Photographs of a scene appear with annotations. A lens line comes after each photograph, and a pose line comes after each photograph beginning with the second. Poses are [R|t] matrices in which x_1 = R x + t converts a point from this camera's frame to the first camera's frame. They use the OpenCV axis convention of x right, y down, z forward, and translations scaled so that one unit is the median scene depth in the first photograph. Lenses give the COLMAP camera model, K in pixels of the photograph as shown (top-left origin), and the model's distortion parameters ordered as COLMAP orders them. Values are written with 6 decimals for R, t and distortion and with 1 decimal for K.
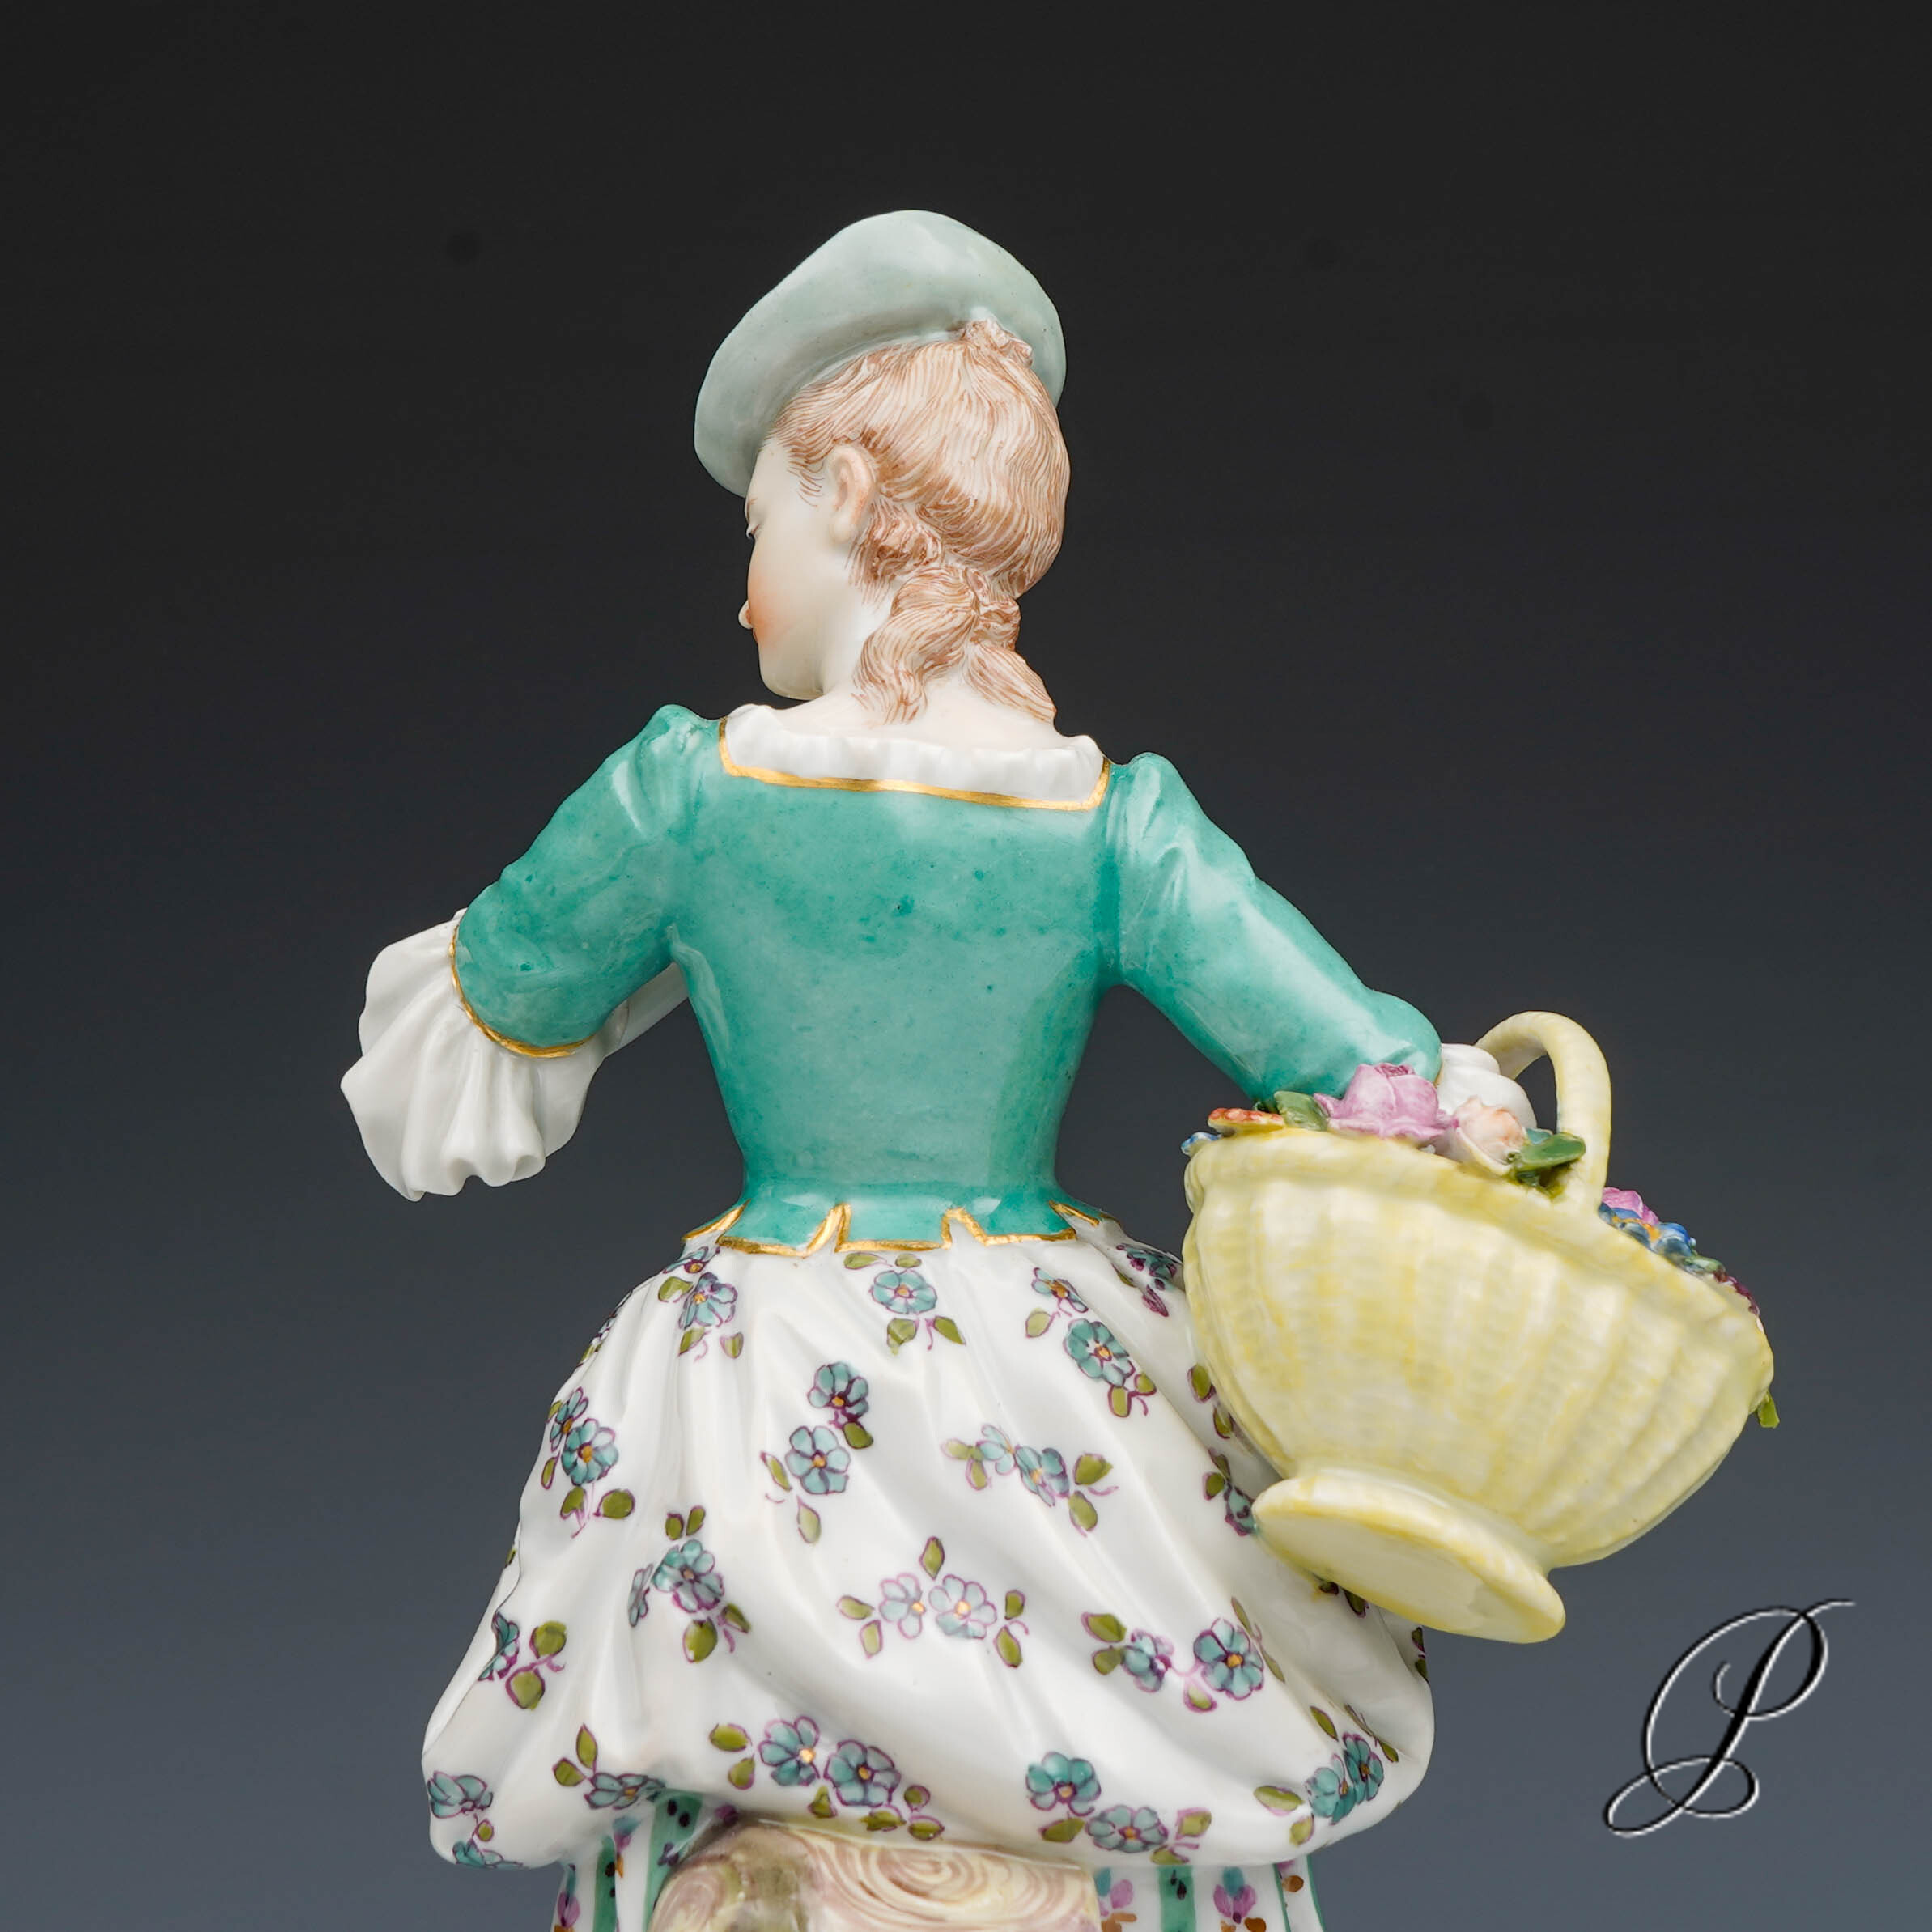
lens RADIAL K [[4477.0, 0, 989.5], [0, 4477.0, 699.1], [0, 0, 1]] dist [0.012889, 0.000000]
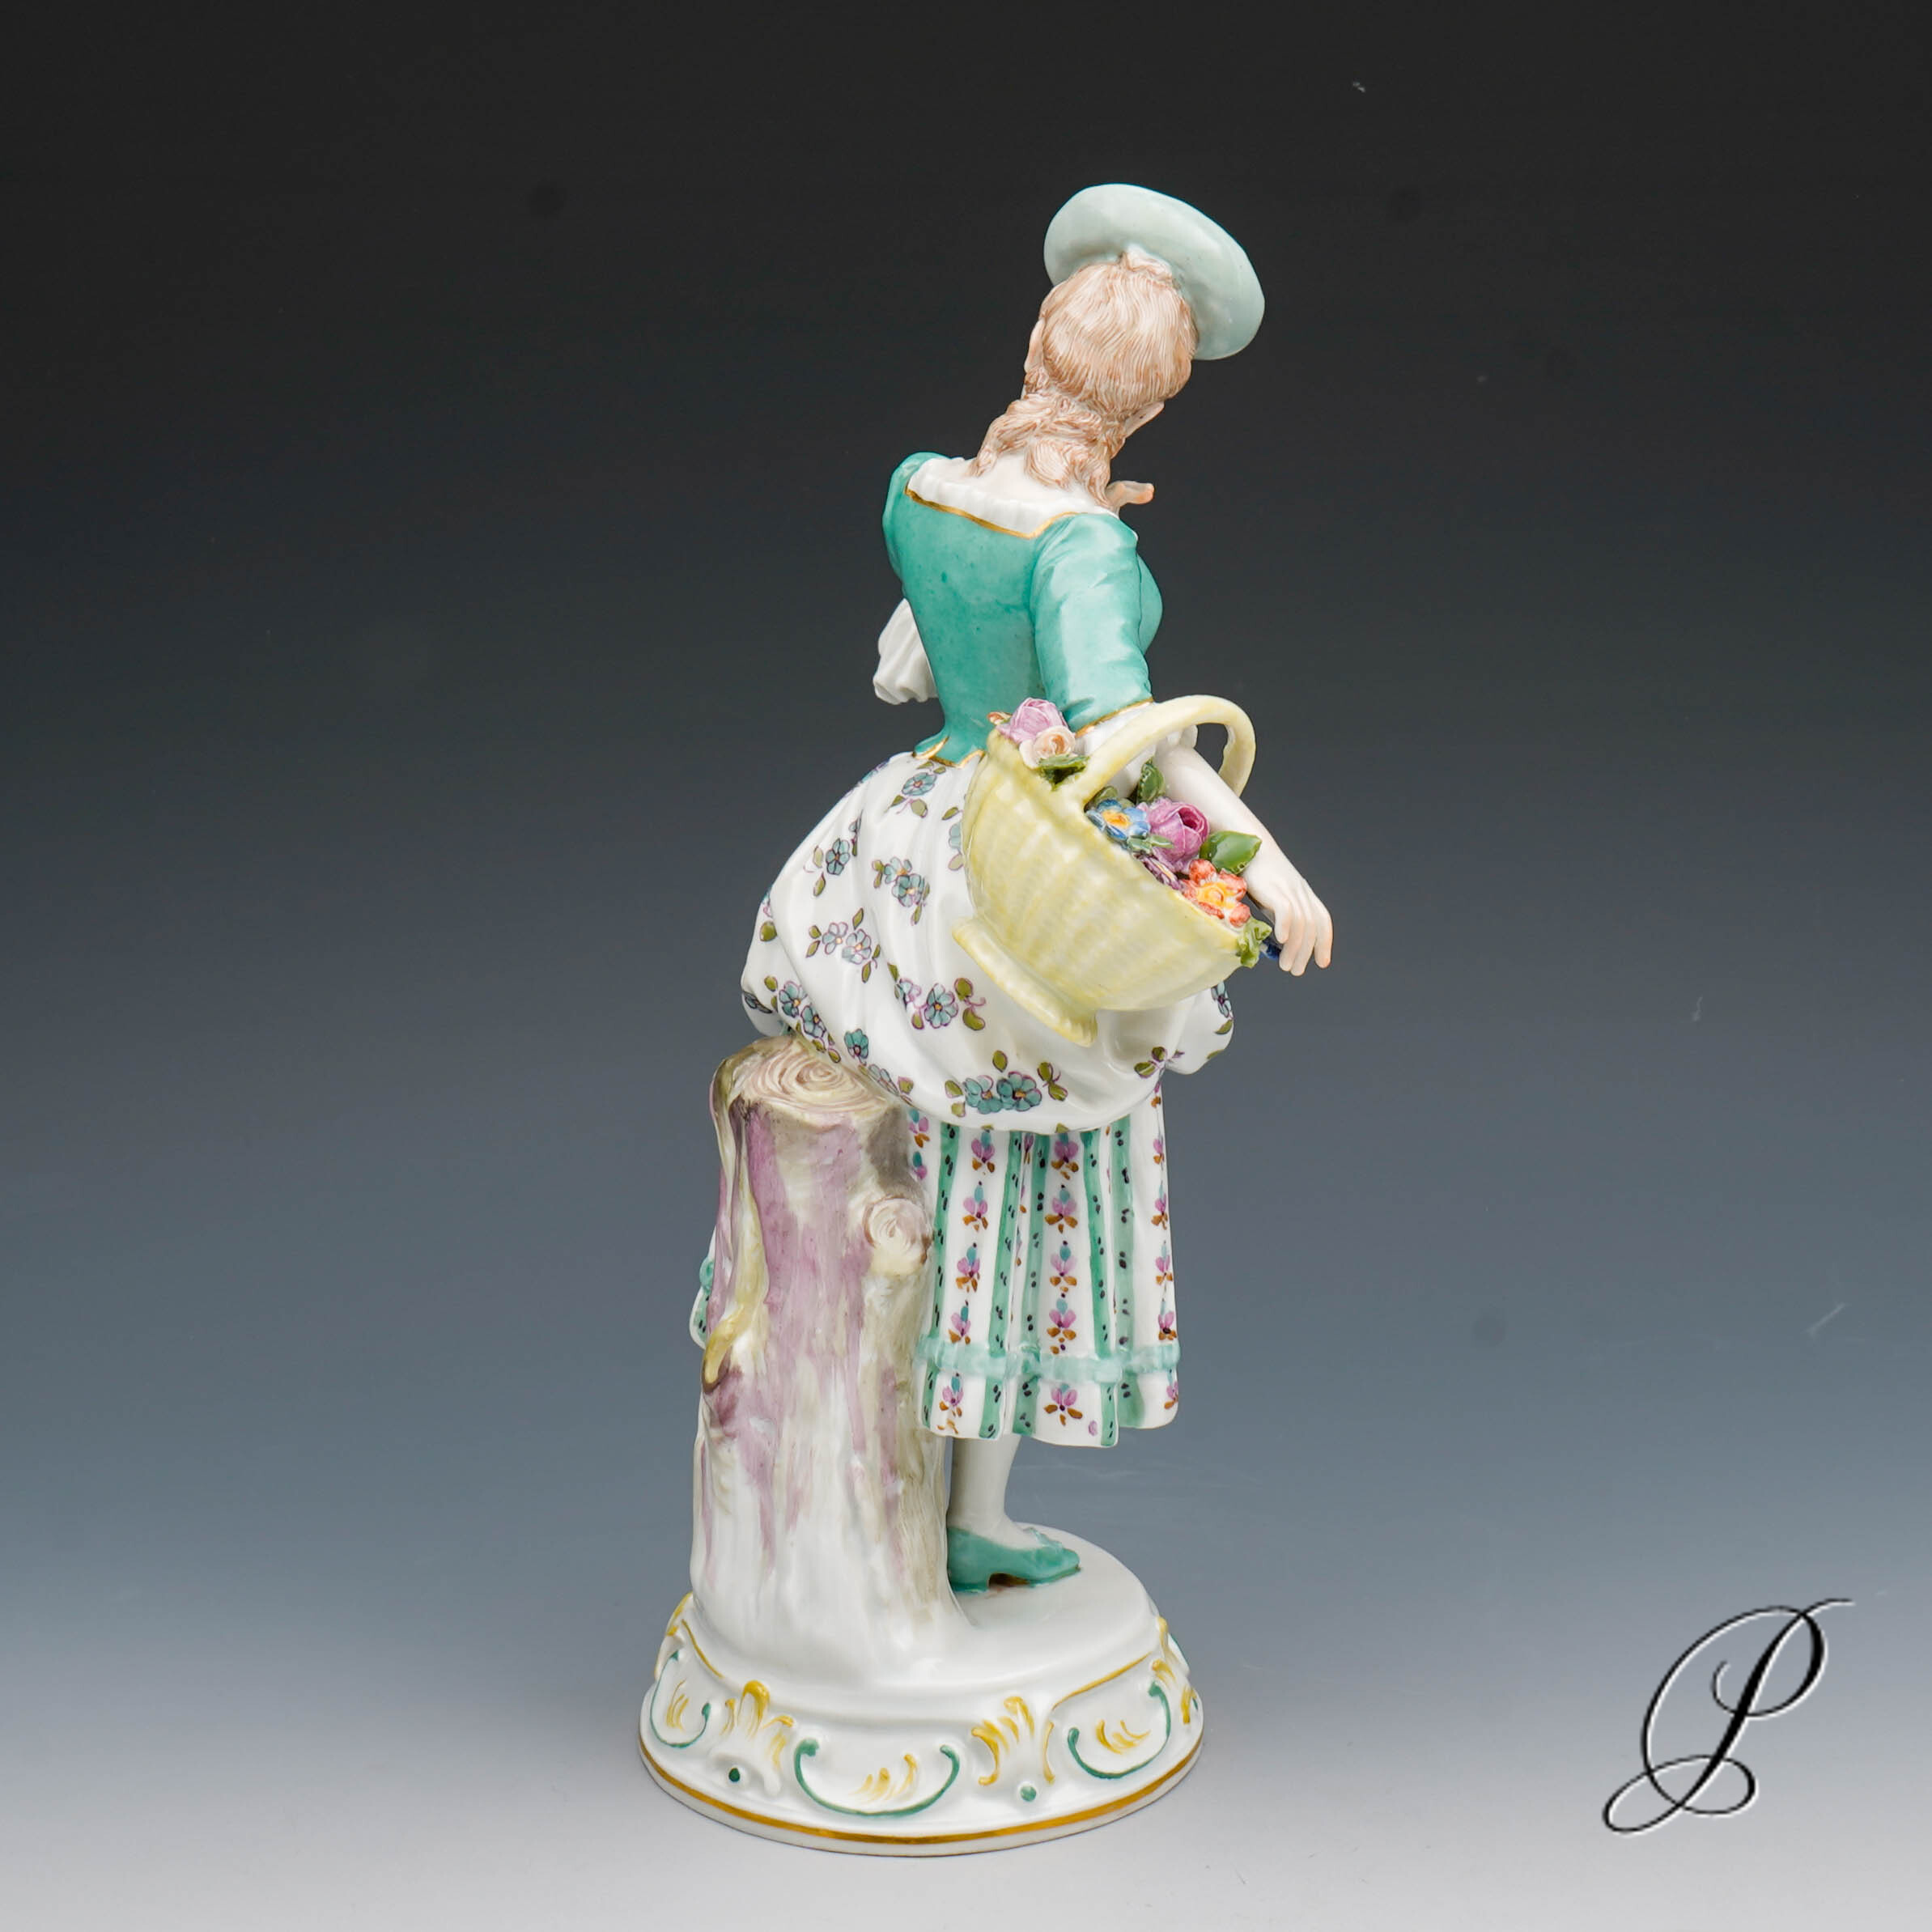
lens RADIAL K [[4477.0, 0, 968.3], [0, 4477.0, 702.7], [0, 0, 1]] dist [0.012889, 0.000000]
pose [[0.531385, 0.161371, -0.831619, 1.526403], [-0.085729, 0.986893, 0.136722, -0.154493], [0.842781, -0.001358, 0.538254, 0.030811]]
